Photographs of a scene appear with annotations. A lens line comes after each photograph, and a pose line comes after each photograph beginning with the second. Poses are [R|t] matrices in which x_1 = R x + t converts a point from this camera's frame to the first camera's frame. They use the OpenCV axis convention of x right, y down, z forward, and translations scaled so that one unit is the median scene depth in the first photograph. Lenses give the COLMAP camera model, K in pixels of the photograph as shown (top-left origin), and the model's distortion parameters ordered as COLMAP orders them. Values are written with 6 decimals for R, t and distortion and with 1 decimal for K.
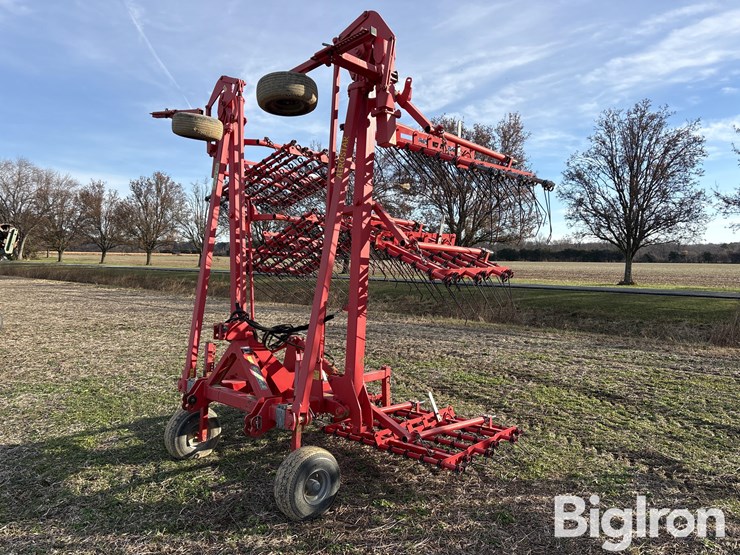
lens RADIAL K [[546.5, 0, 373.9], [0, 546.5, 291.5], [0, 0, 1]] dist [0.040662, -0.033169]
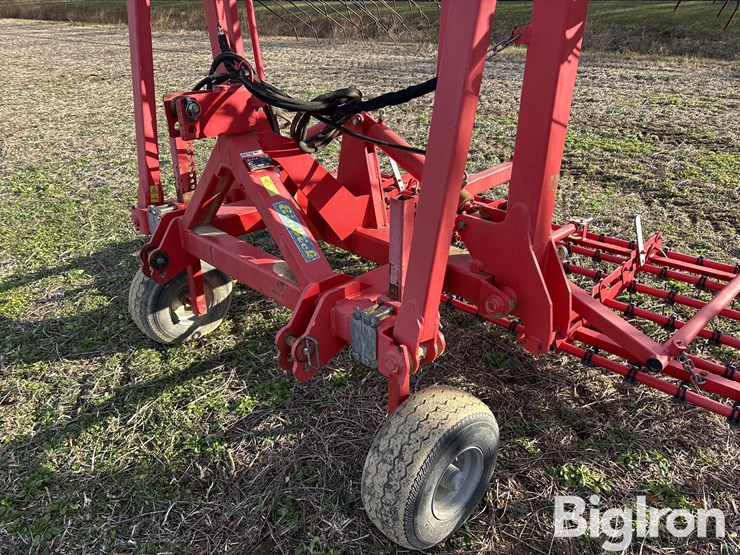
lens RADIAL K [[546.5, 0, 374.2], [0, 546.5, 272.5], [0, 0, 1]] dist [0.040662, -0.033169]
pose [[0.998732, -0.031415, -0.039338, -0.117555], [0.045003, 0.907362, 0.417935, 0.013777], [0.022564, -0.419175, 0.907625, 0.532010]]
